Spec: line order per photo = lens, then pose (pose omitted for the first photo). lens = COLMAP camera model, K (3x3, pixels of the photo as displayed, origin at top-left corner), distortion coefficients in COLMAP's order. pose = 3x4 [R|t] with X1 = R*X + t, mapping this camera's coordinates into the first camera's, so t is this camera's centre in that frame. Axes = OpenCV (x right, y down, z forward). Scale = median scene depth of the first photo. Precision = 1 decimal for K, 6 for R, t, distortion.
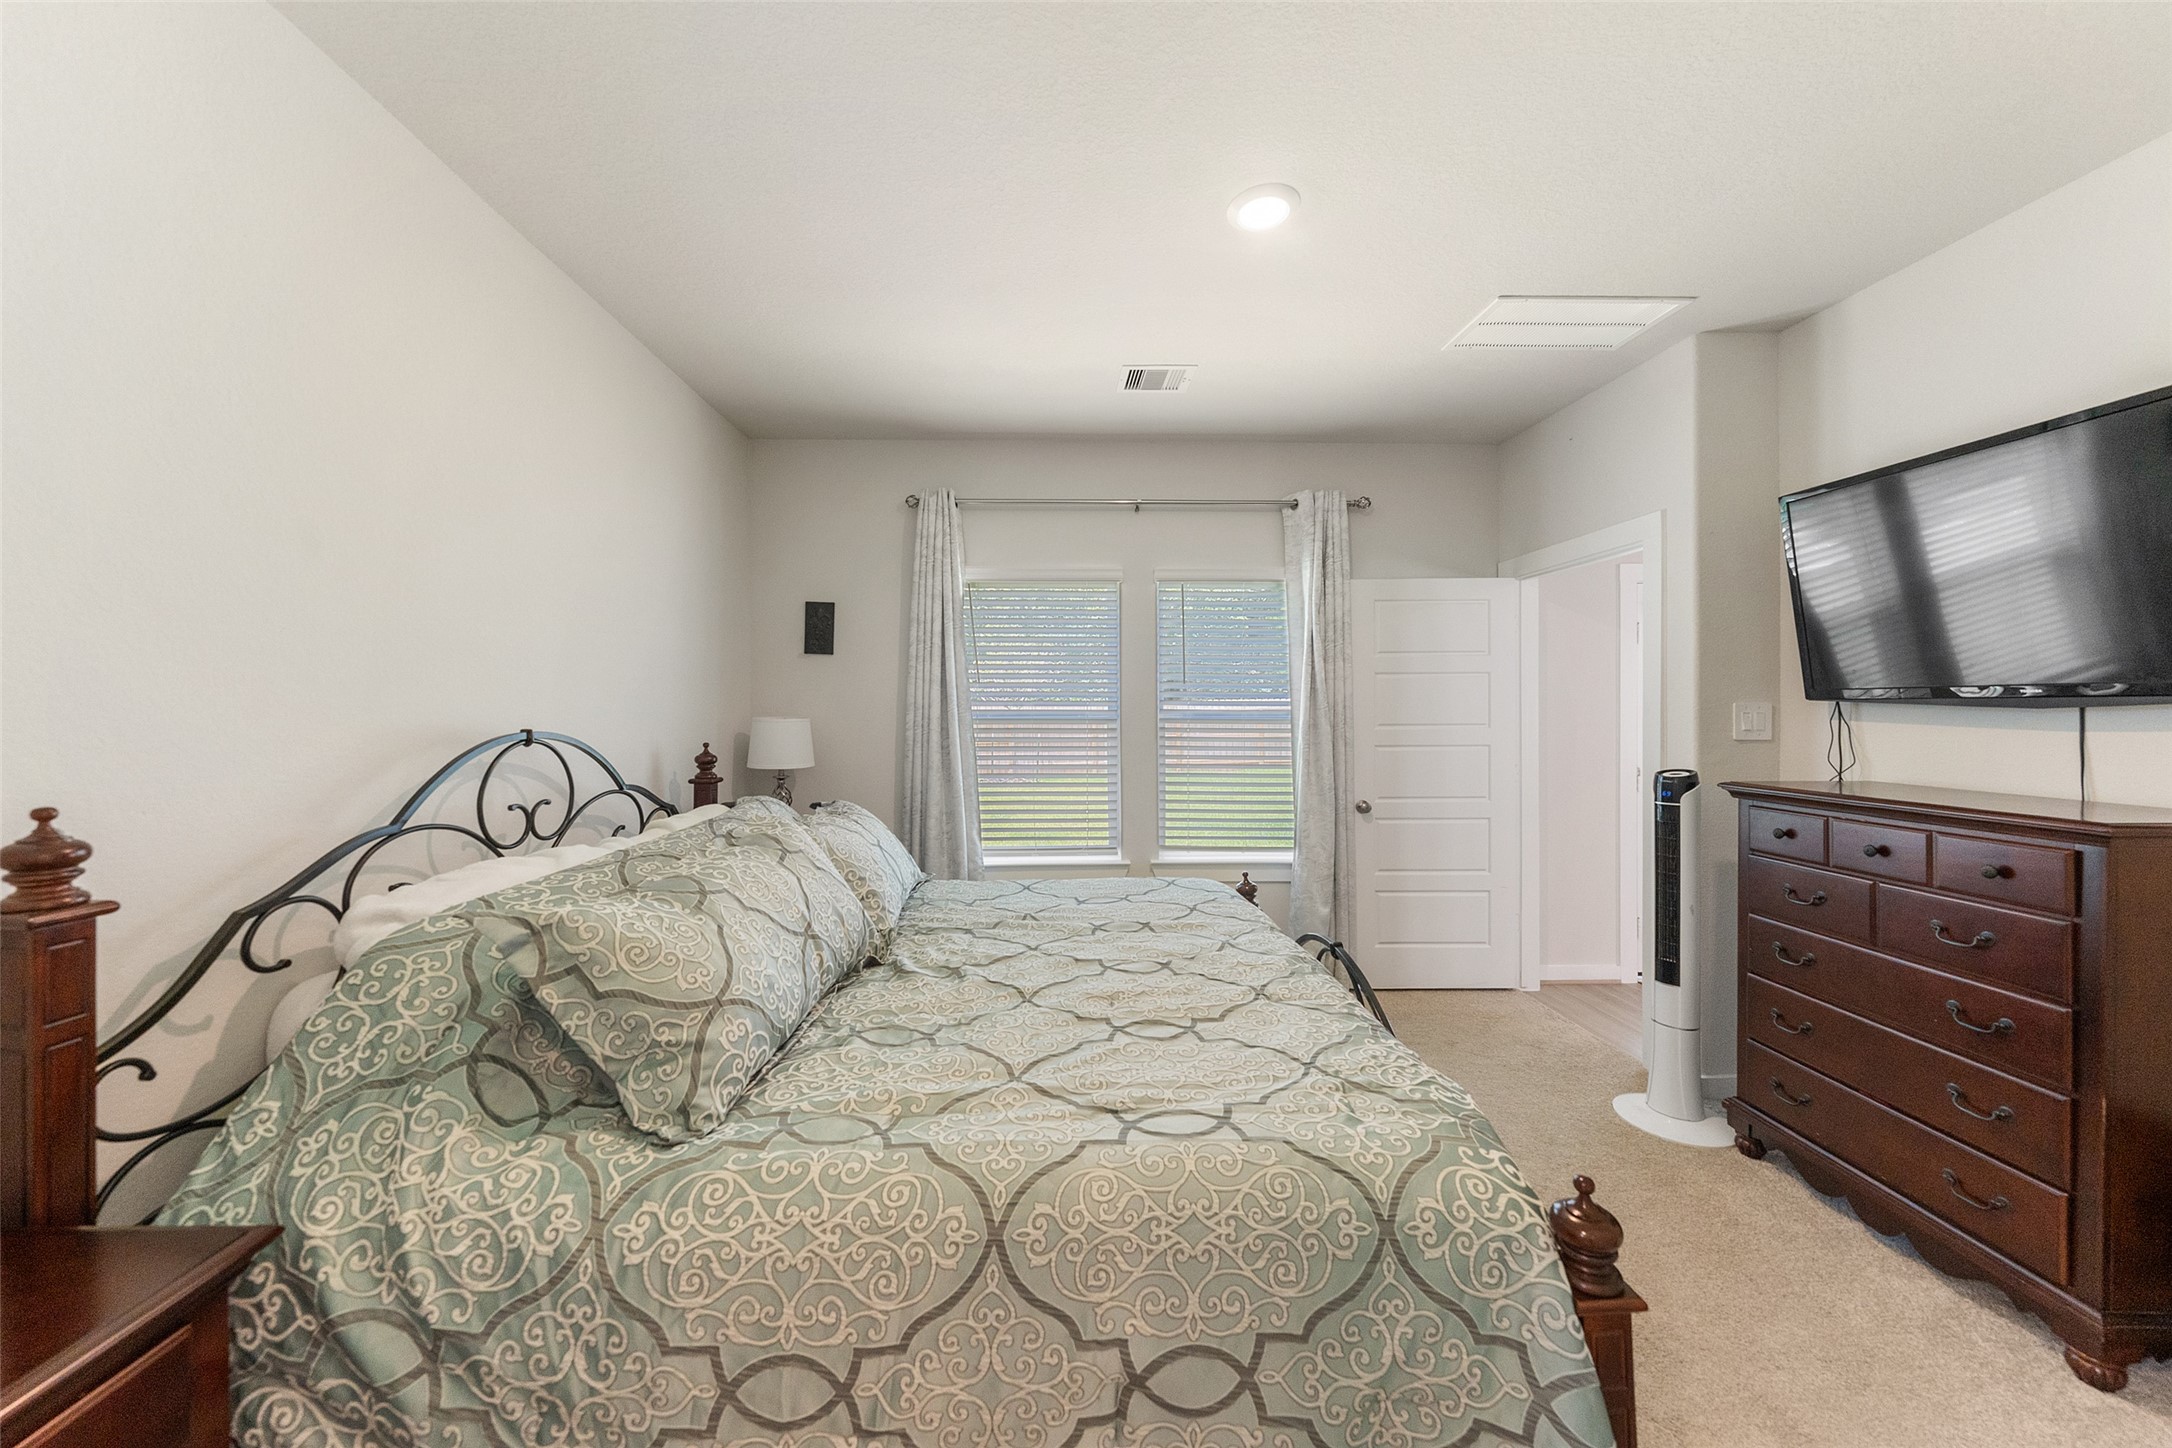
lens RADIAL K [[745.8, 0, 1073.3], [0, 745.8, 713.5], [0, 0, 1]] dist [-0.000161, 0.000418]
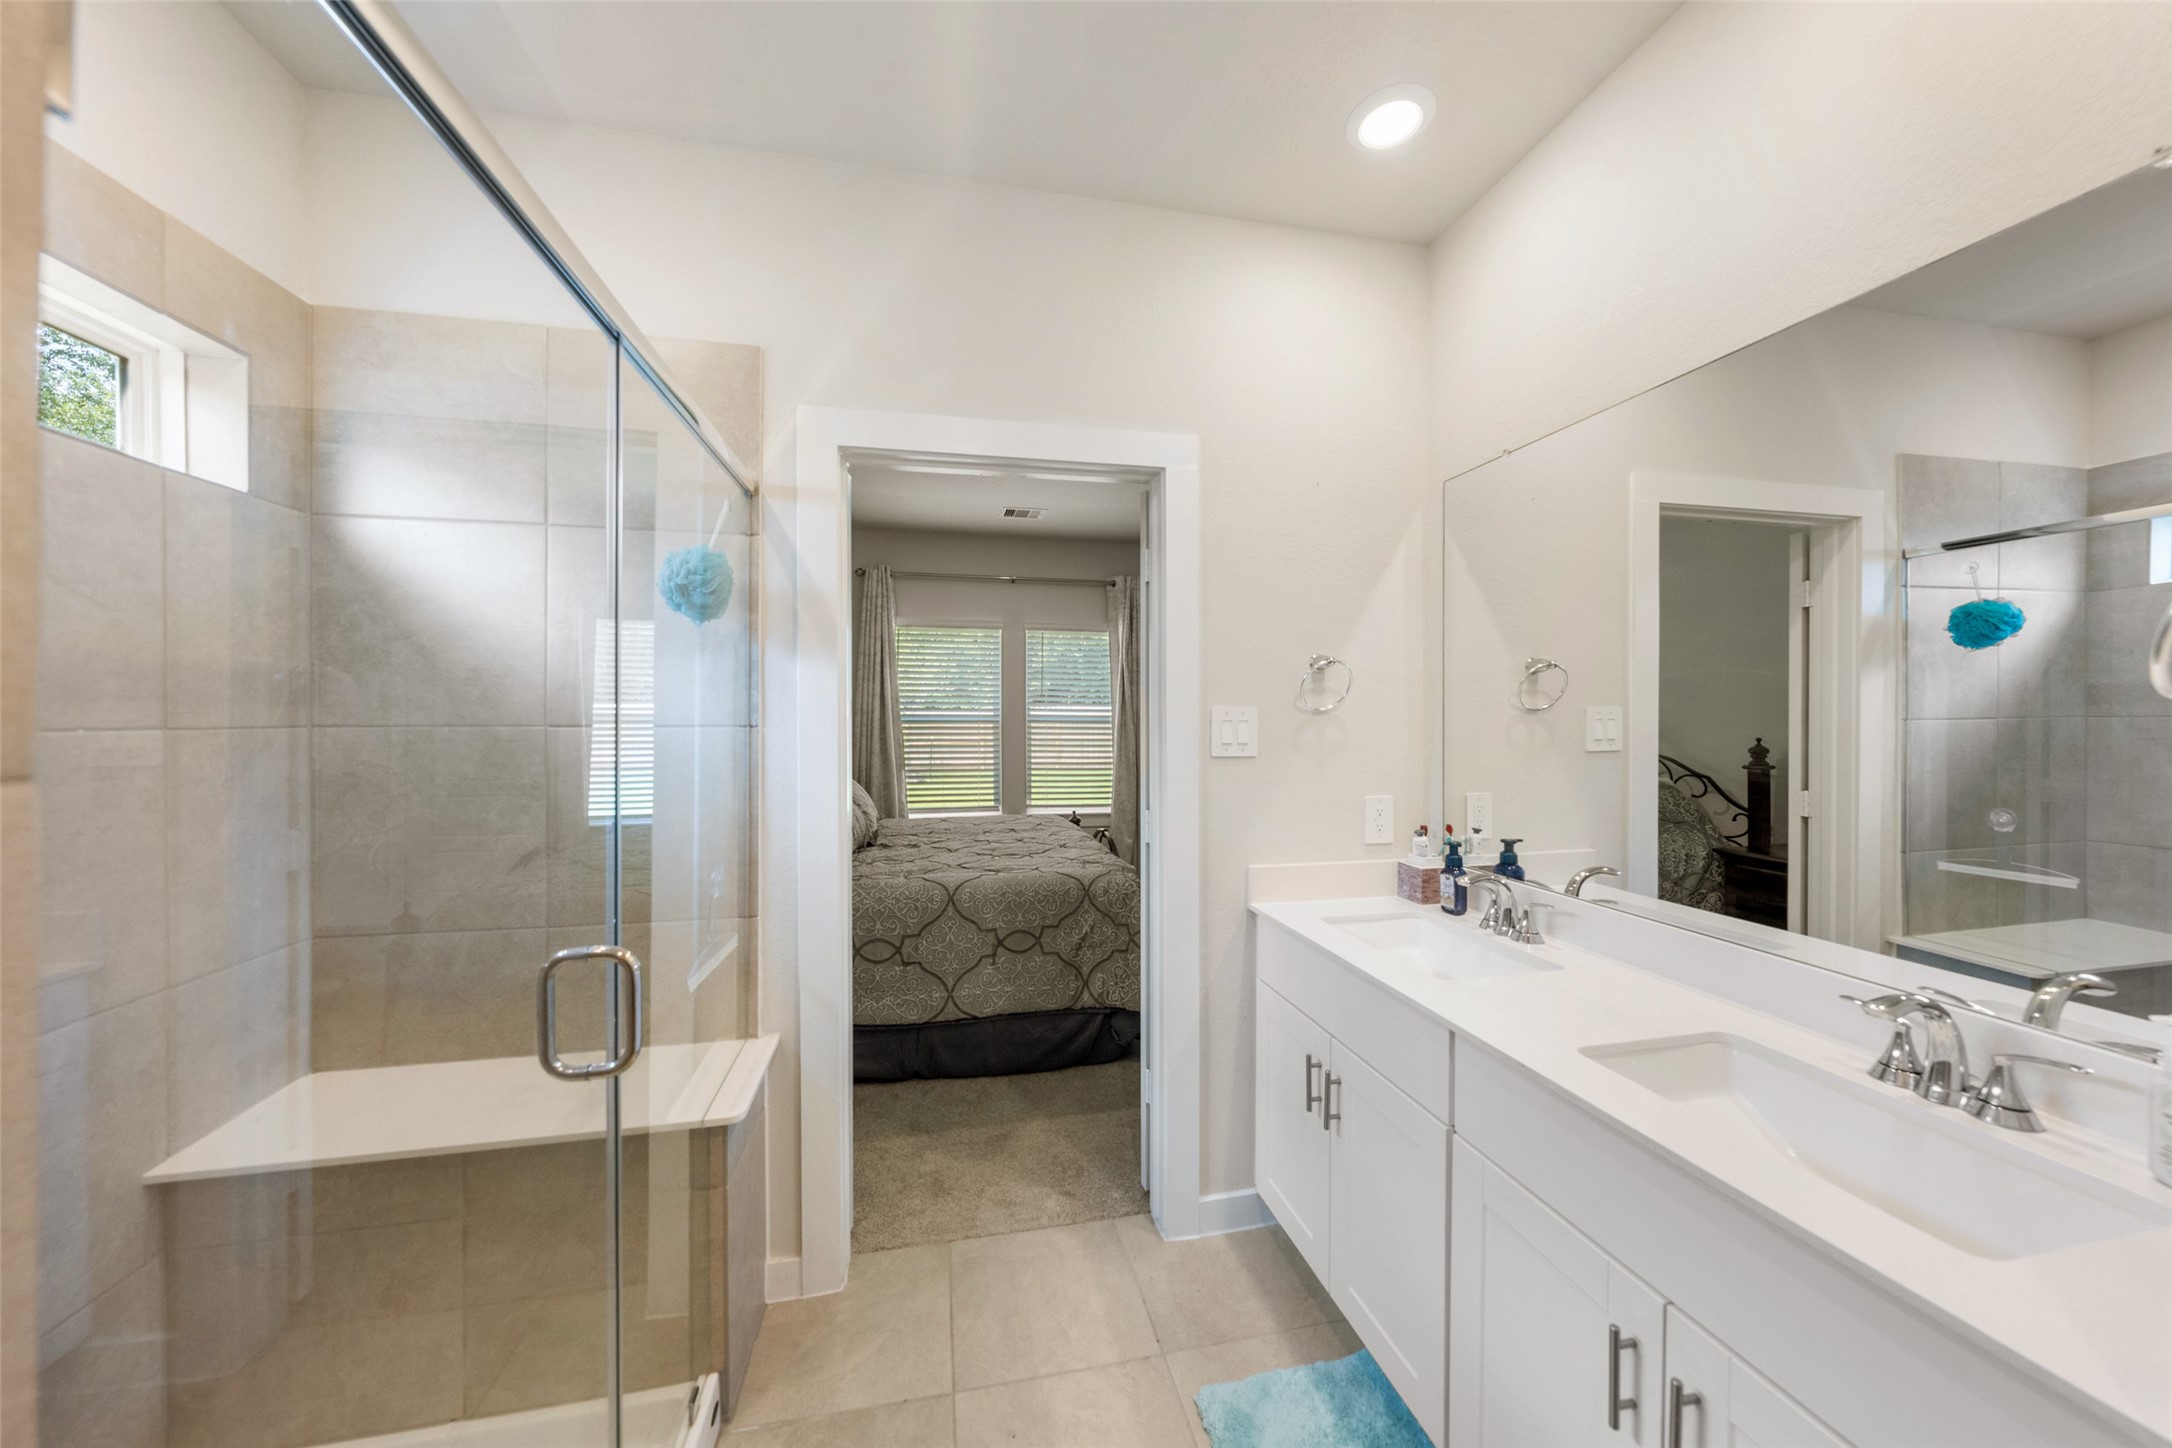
lens RADIAL K [[745.8, 0, 1088.8], [0, 745.8, 713.3], [0, 0, 1]] dist [-0.000161, 0.000418]
pose [[0.985388, 0.003481, 0.170290, -0.065207], [-0.002531, 0.999980, -0.005798, 0.004015], [-0.170306, 0.005282, 0.985377, -1.705089]]
